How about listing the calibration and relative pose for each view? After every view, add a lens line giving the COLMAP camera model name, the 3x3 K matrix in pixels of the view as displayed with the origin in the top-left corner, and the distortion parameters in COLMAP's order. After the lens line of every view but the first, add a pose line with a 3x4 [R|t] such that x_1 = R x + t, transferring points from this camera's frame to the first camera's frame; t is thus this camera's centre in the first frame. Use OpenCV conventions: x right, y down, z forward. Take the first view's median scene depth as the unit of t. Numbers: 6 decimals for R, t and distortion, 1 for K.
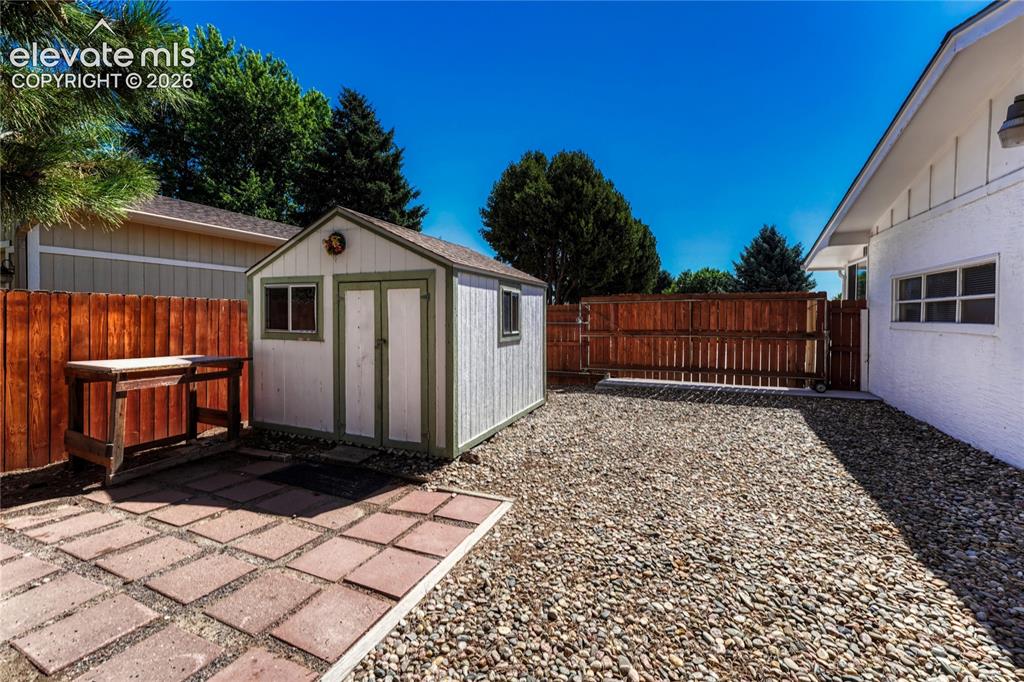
lens RADIAL K [[431.2, 0, 505.3], [0, 431.2, 322.5], [0, 0, 1]] dist [-0.002205, -0.001176]
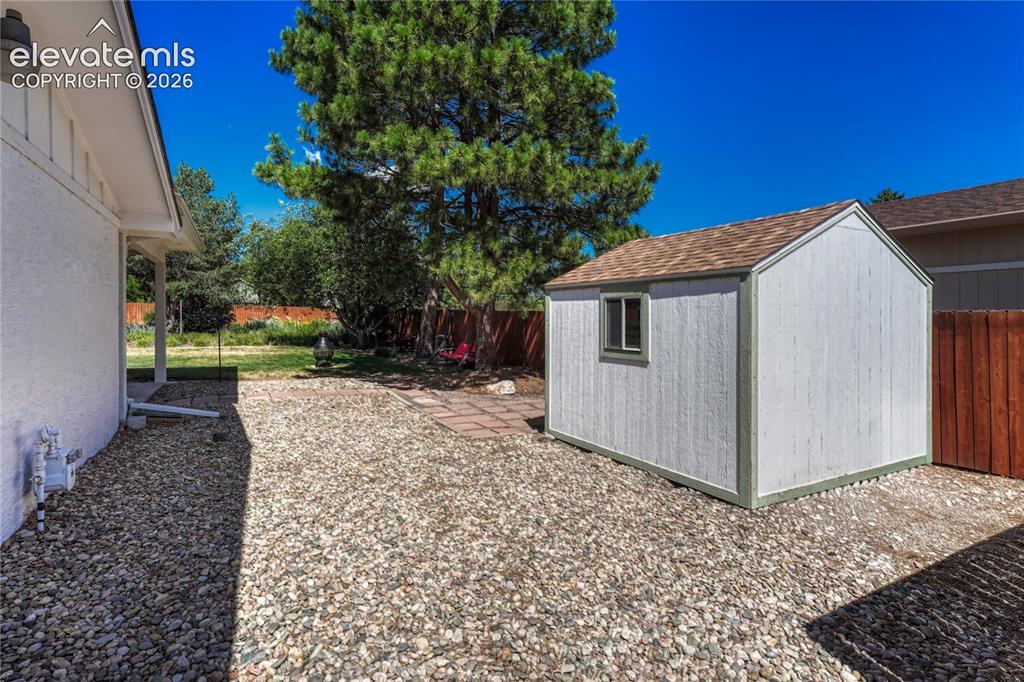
lens RADIAL K [[506.2, 0, 490.5], [0, 506.2, 316.3], [0, 0, 1]] dist [-0.006036, -0.000256]
pose [[-0.600903, -0.002533, -0.799318, 1.057401], [-0.007317, 0.999971, 0.002331, -0.042125], [0.799289, 0.007249, -0.600903, 1.572932]]
